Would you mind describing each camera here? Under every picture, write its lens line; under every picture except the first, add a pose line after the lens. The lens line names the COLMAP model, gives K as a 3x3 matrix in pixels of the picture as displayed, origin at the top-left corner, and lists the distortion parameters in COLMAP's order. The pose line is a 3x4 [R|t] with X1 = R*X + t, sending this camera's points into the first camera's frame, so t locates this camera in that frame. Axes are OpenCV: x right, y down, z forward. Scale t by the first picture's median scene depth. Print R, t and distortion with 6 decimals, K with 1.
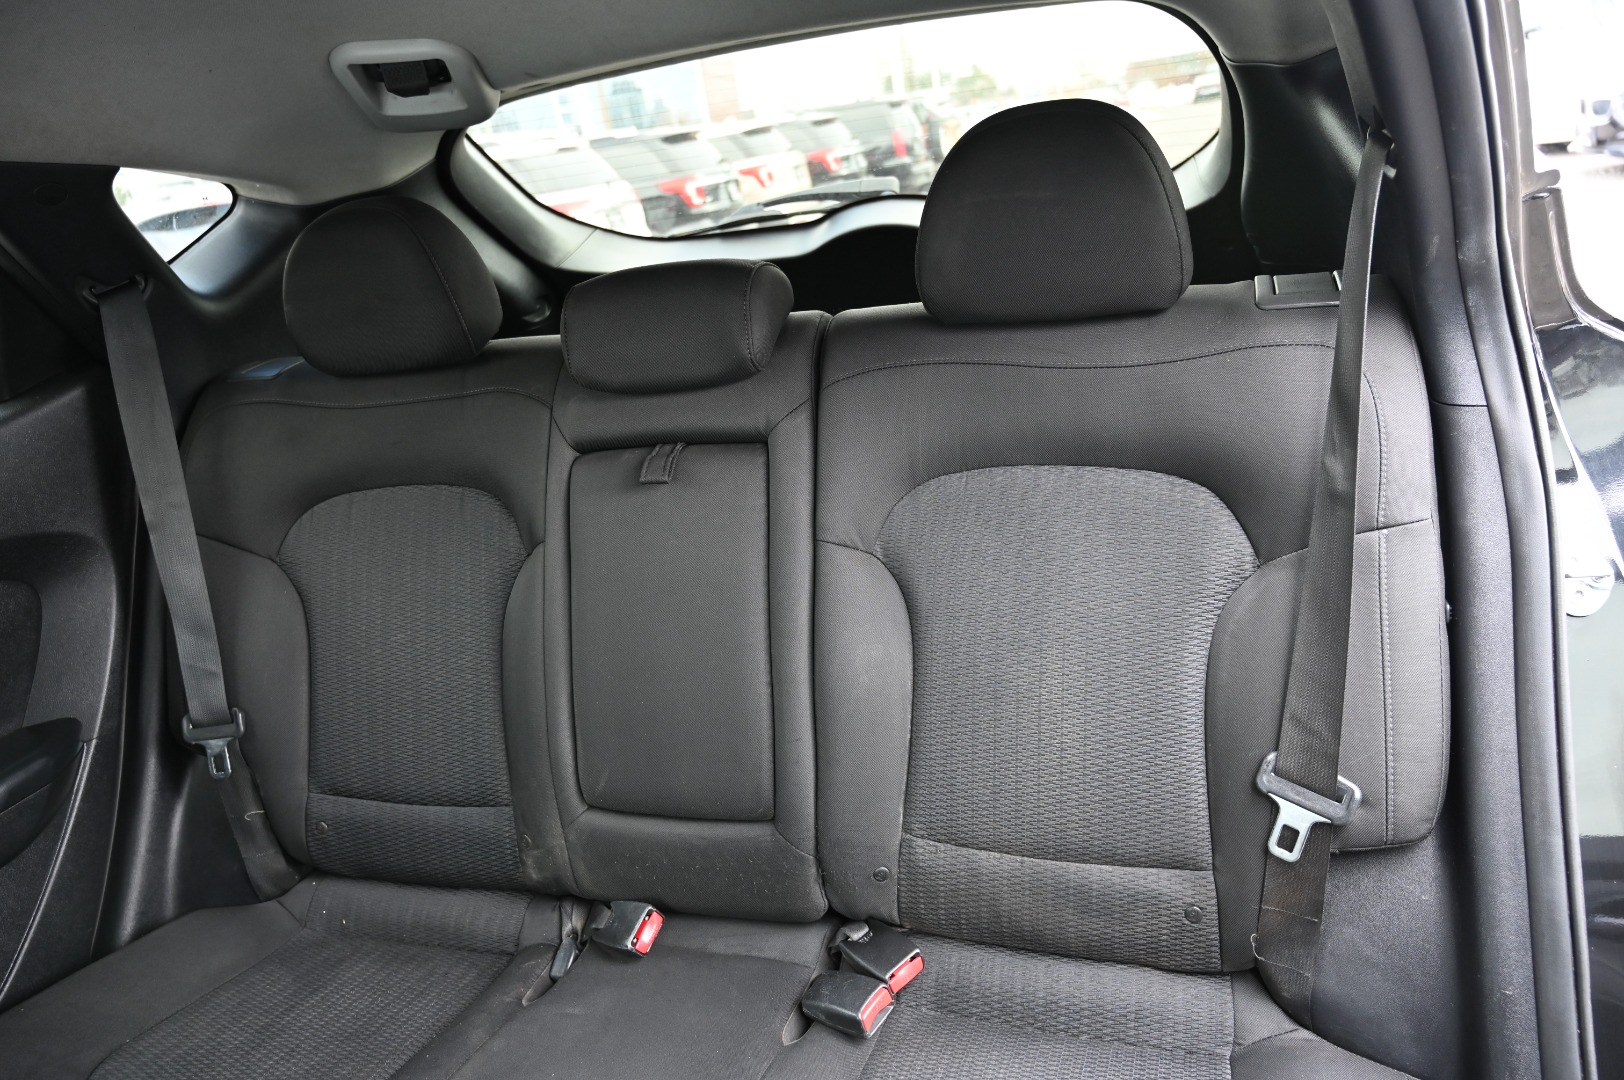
lens RADIAL K [[1085.9, 0, 812.6], [0, 1085.9, 539.9], [0, 0, 1]] dist [-0.007540, 0.002037]
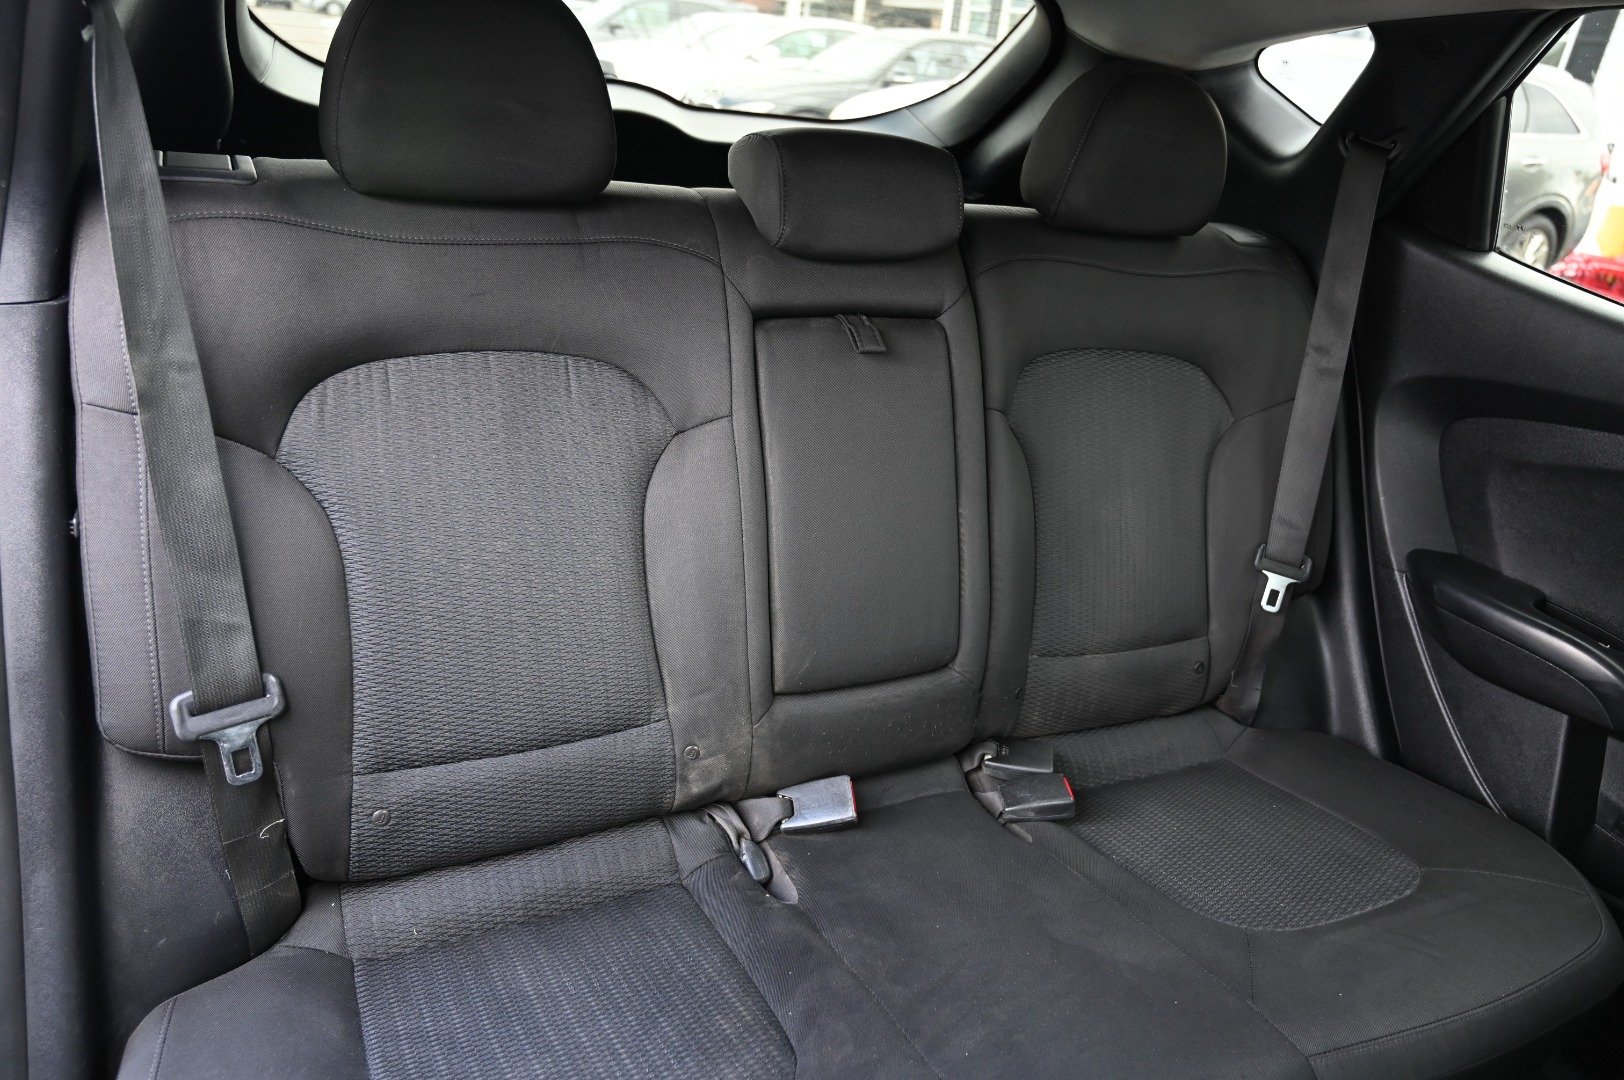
lens RADIAL K [[1085.9, 0, 812.7], [0, 1085.9, 539.1], [0, 0, 1]] dist [-0.007540, 0.002037]
pose [[0.689511, -0.081313, 0.719696, -0.803486], [0.044115, 0.996548, 0.070327, 0.040269], [-0.722931, -0.016742, 0.690718, 0.298372]]
